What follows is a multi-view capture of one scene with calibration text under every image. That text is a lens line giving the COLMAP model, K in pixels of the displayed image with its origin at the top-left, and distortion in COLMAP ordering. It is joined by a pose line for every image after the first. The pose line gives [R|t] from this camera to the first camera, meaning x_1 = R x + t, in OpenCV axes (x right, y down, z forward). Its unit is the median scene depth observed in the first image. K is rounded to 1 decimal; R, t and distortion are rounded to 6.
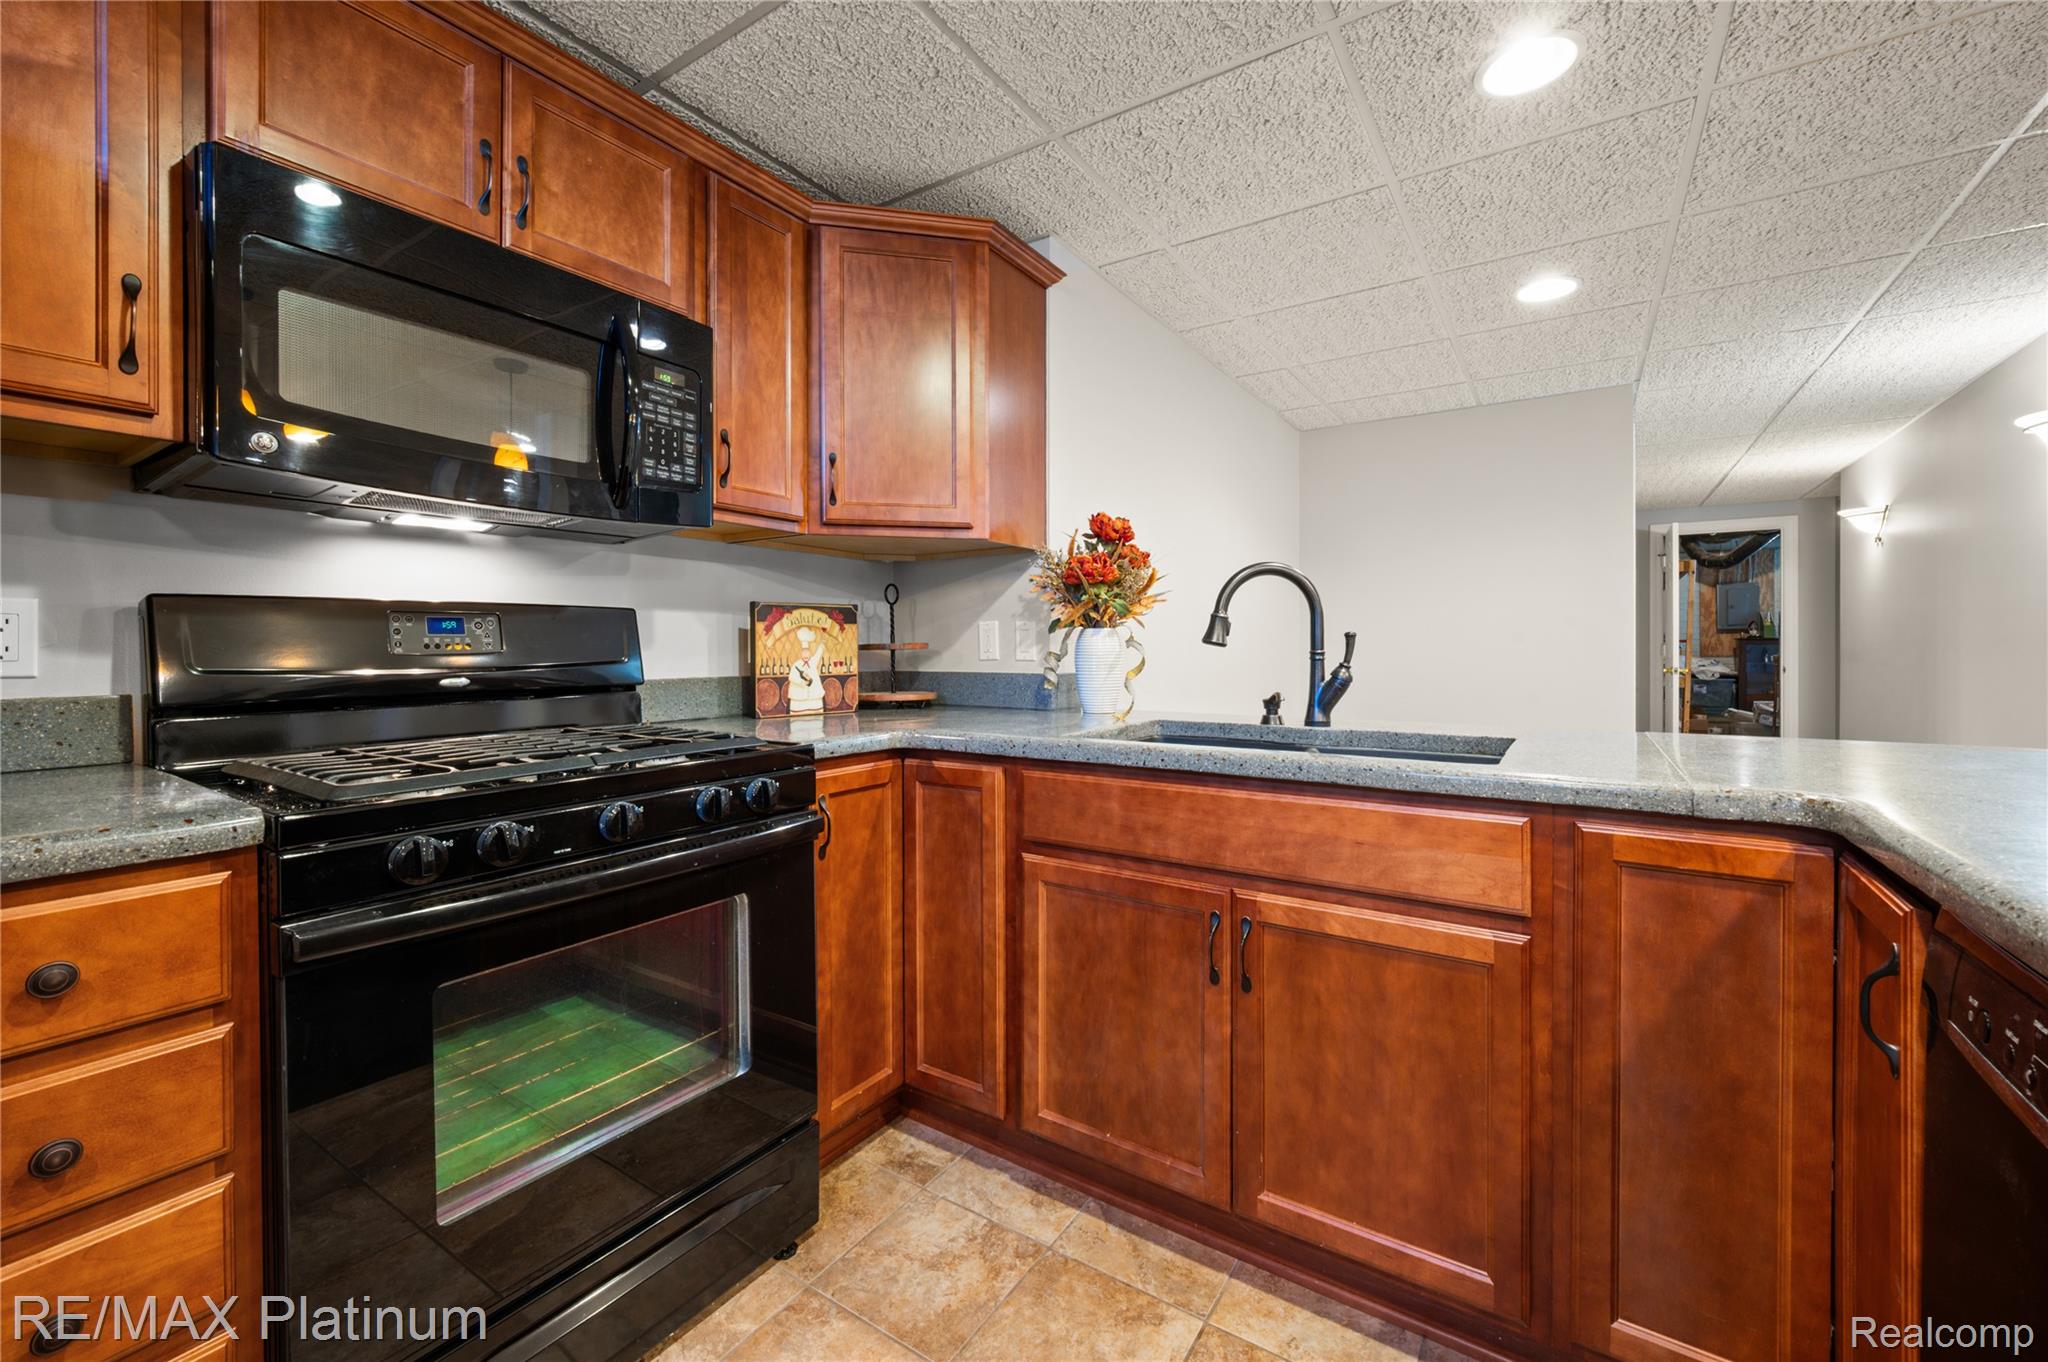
lens RADIAL K [[818.8, 0, 1027.5], [0, 818.8, 651.3], [0, 0, 1]] dist [-0.000857, -0.000421]
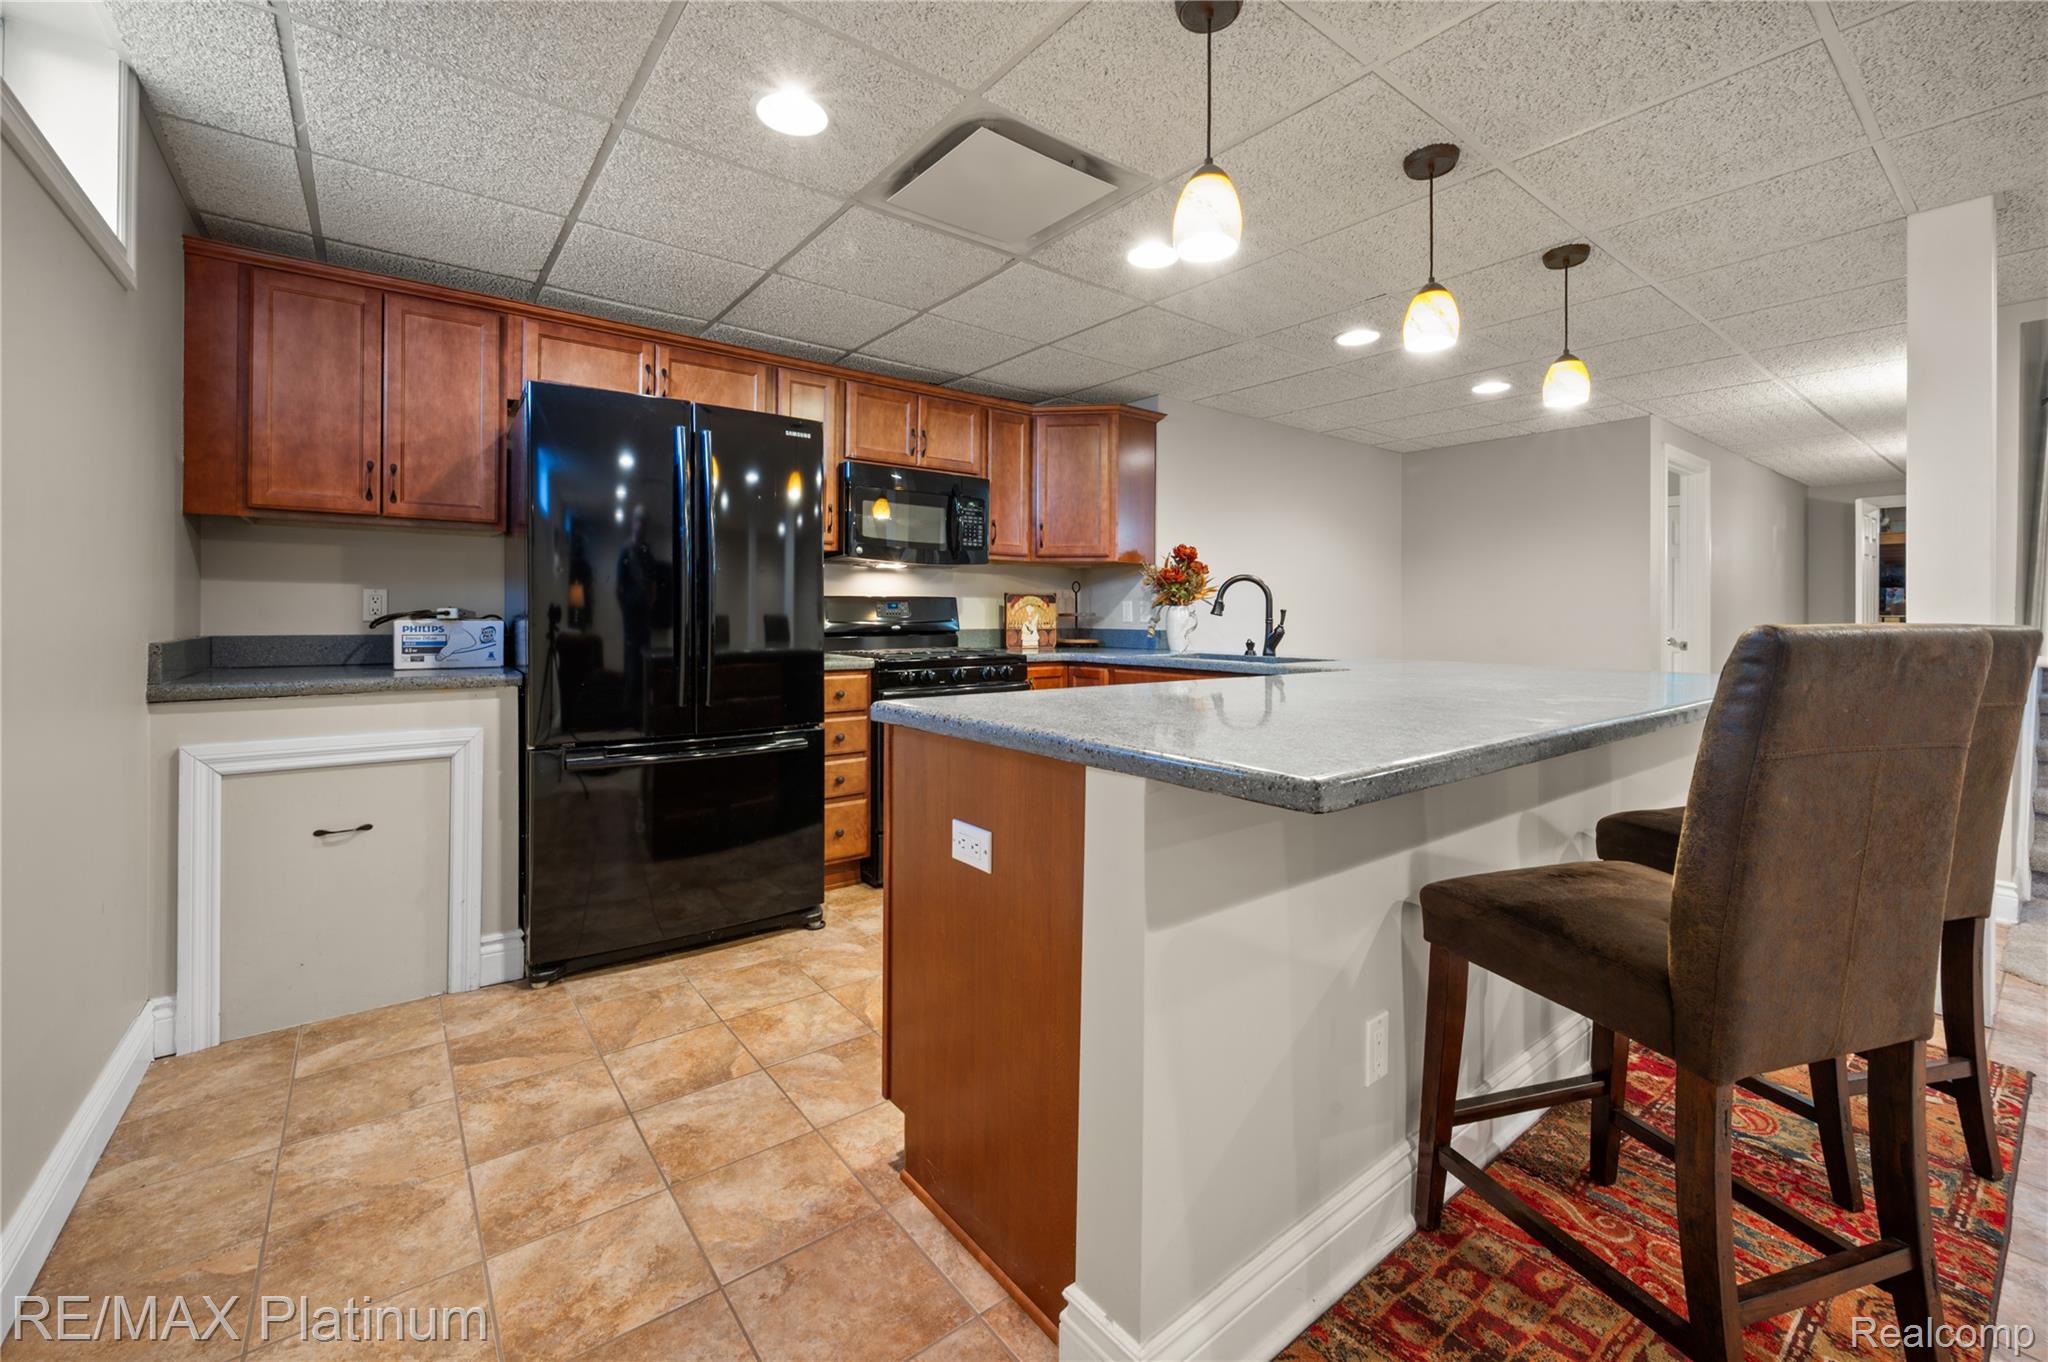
lens RADIAL K [[817.3, 0, 987.9], [0, 817.3, 611.0], [0, 0, 1]] dist [-0.000640, -0.000092]
pose [[0.937429, 0.005122, -0.348138, 0.412077], [-0.008683, 0.999925, -0.008670, 0.004698], [0.348068, 0.011150, 0.937403, -1.145830]]
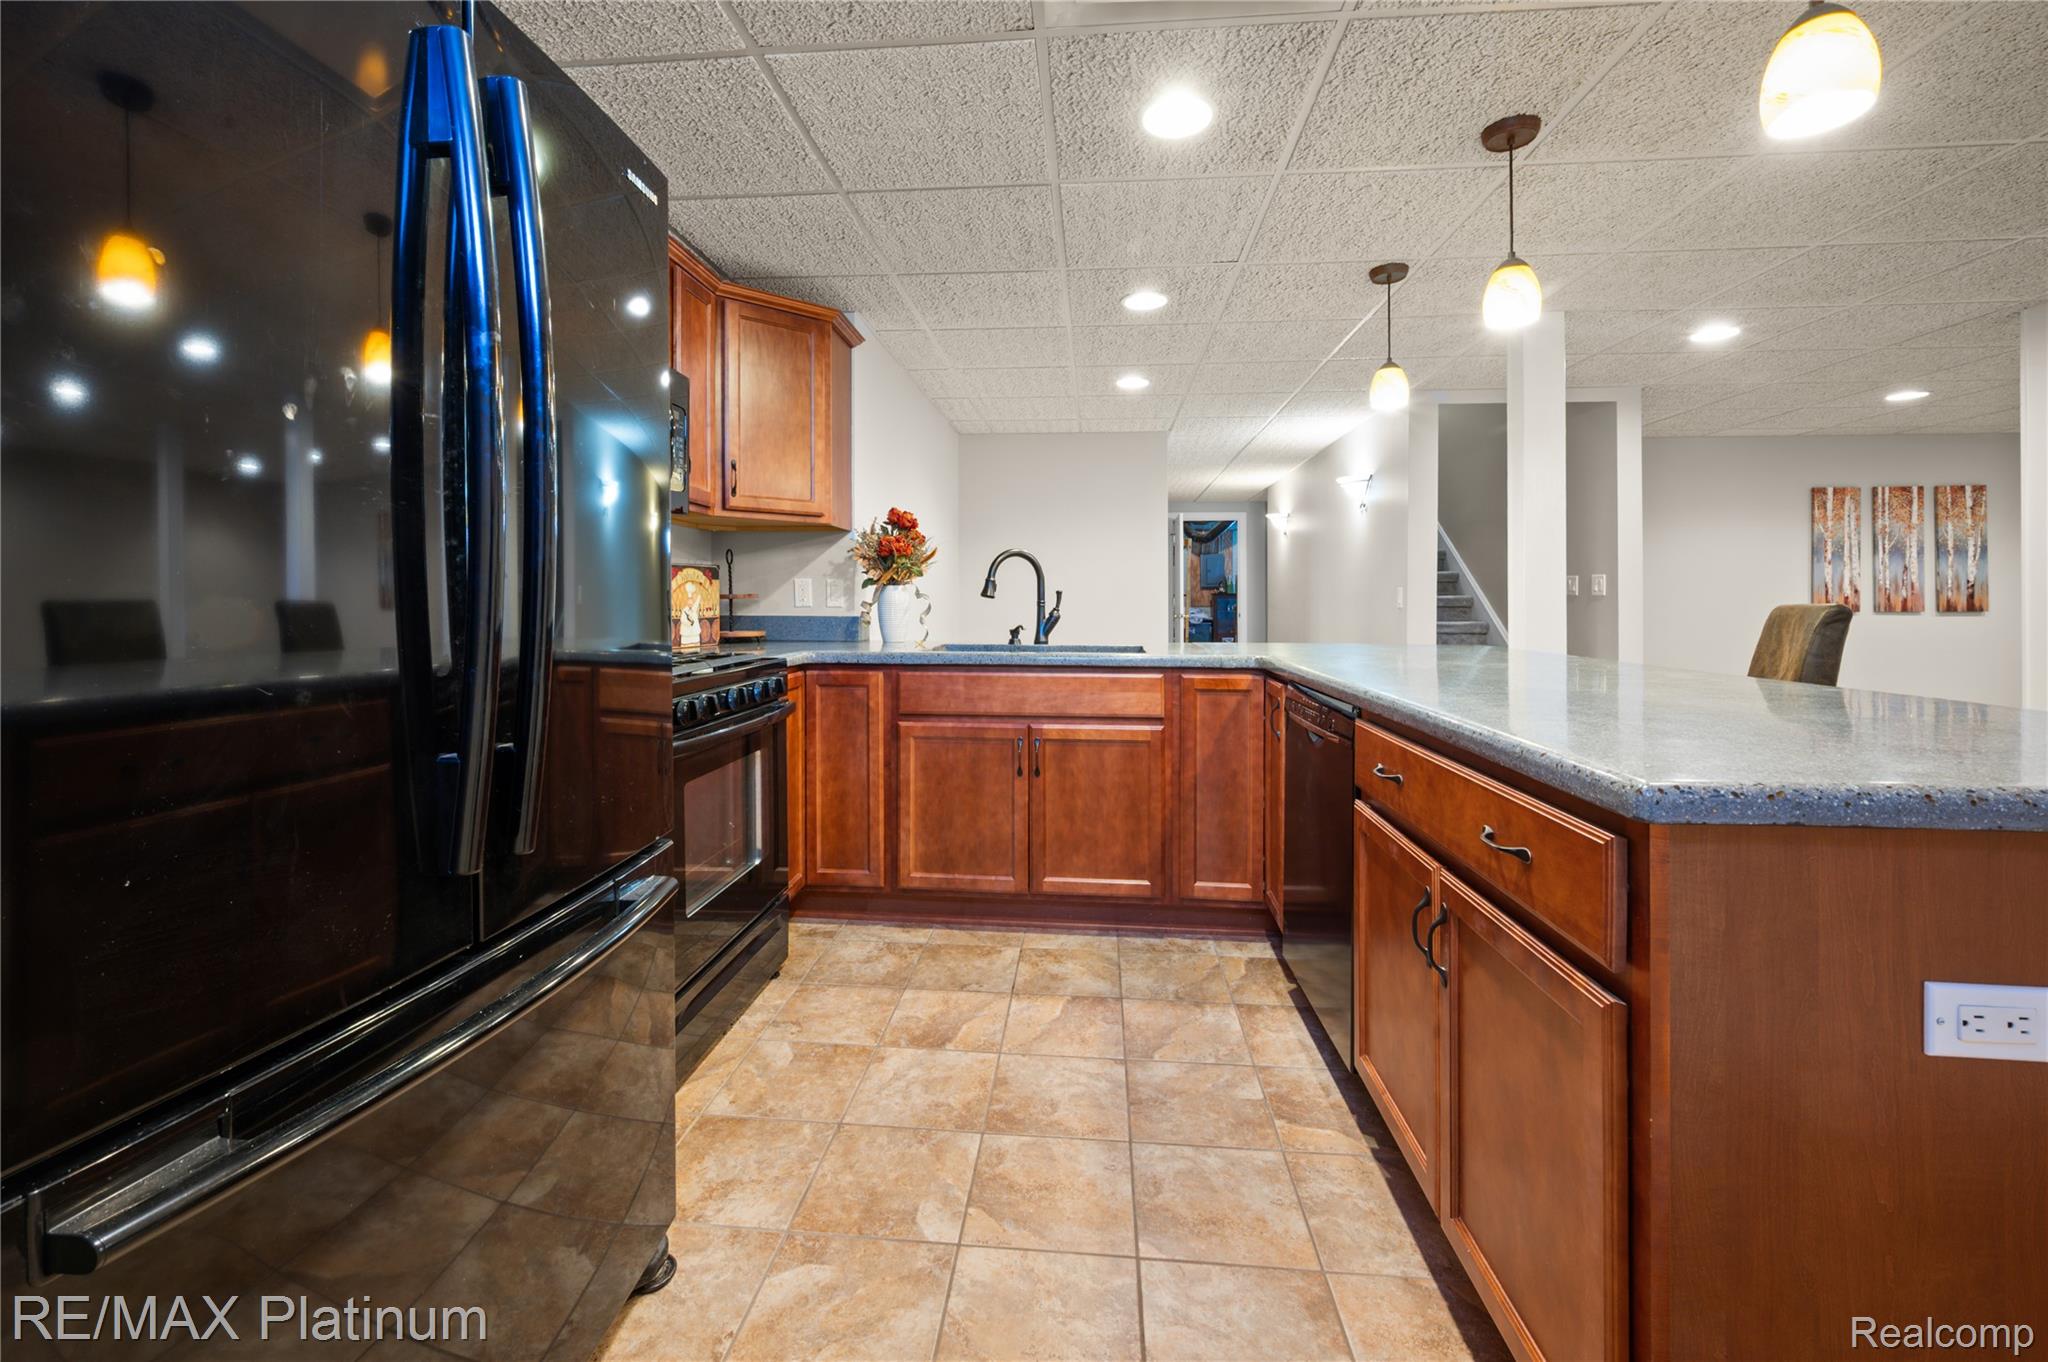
lens RADIAL K [[849.3, 0, 991.2], [0, 849.3, 588.9], [0, 0, 1]] dist [-0.001766, -0.000072]
pose [[0.892974, 0.010218, 0.449992, -0.560376], [-0.003236, 0.999862, -0.016284, 0.003825], [-0.450096, 0.013085, 0.892884, -0.570891]]
